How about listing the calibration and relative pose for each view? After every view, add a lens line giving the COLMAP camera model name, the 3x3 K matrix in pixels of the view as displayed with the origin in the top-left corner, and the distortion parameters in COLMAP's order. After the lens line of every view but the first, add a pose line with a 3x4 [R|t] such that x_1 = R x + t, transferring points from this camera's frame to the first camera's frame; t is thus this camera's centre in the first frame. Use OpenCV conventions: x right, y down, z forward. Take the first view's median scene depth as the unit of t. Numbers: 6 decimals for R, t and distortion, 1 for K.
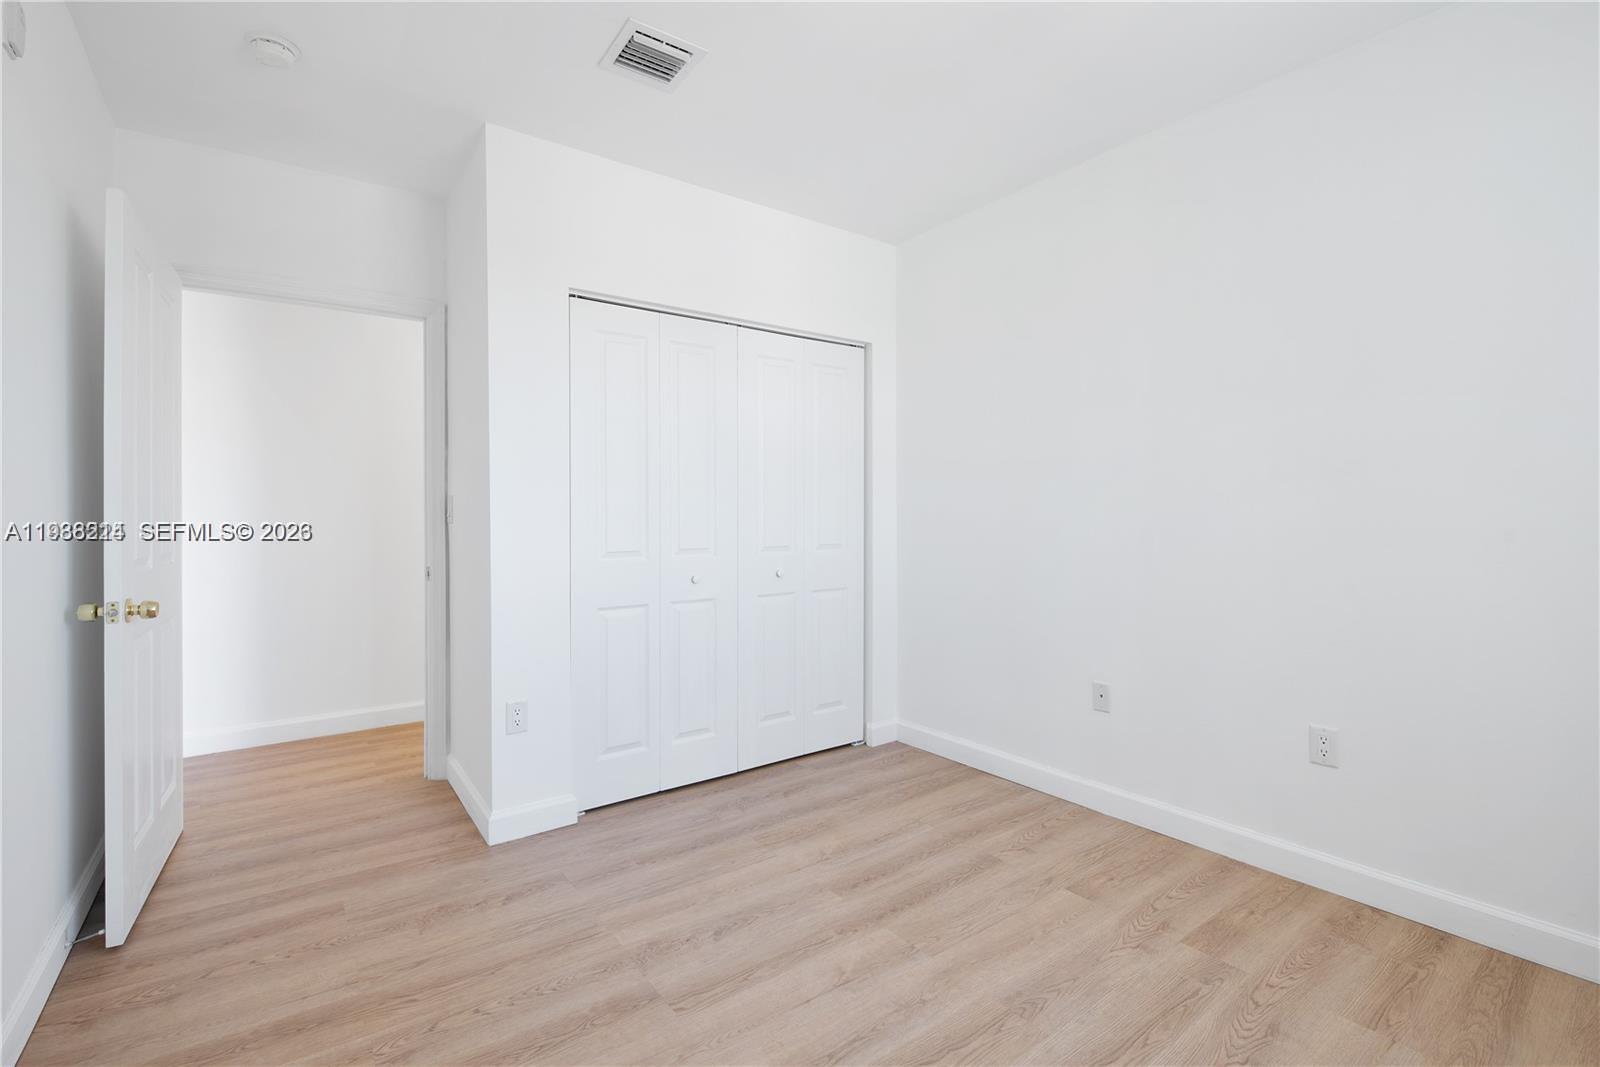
lens RADIAL K [[719.4, 0, 805.5], [0, 719.4, 511.7], [0, 0, 1]] dist [0.014413, -0.021643]
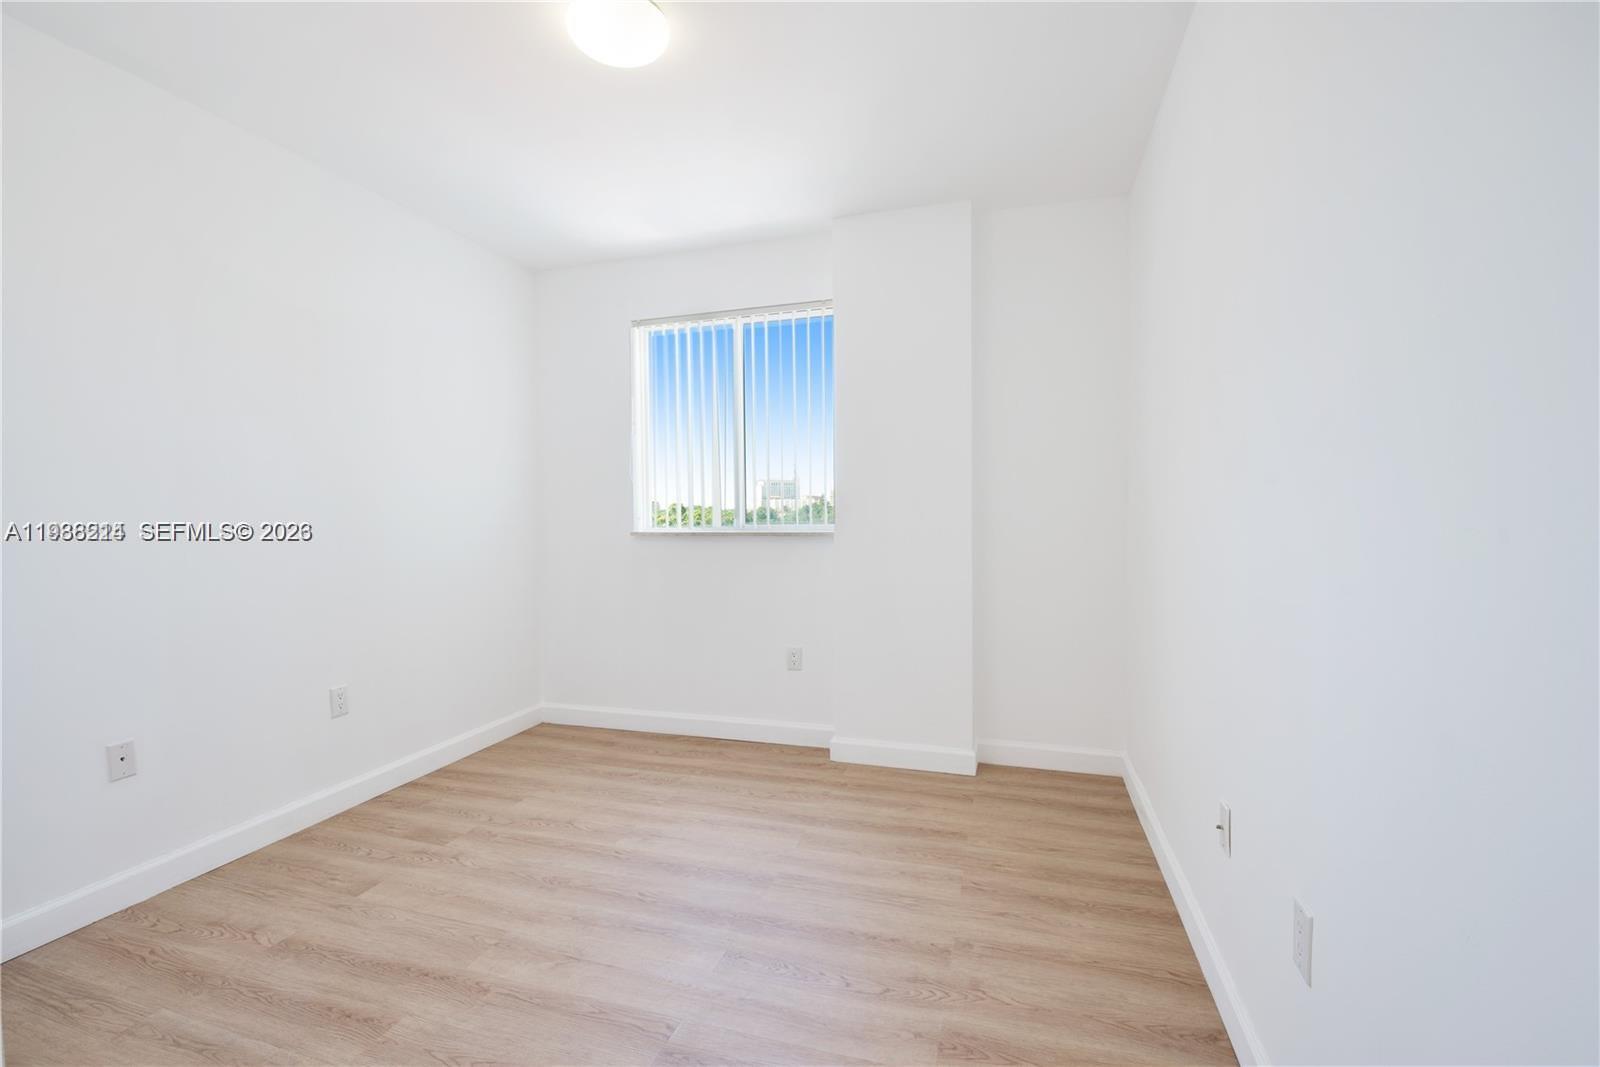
lens RADIAL K [[719.4, 0, 805.5], [0, 719.4, 511.7], [0, 0, 1]] dist [0.014413, -0.021643]
pose [[-0.574435, -0.008703, 0.818504, -0.851229], [0.007097, 0.999853, 0.015613, -0.032838], [-0.818519, 0.014778, -0.574289, 1.082481]]
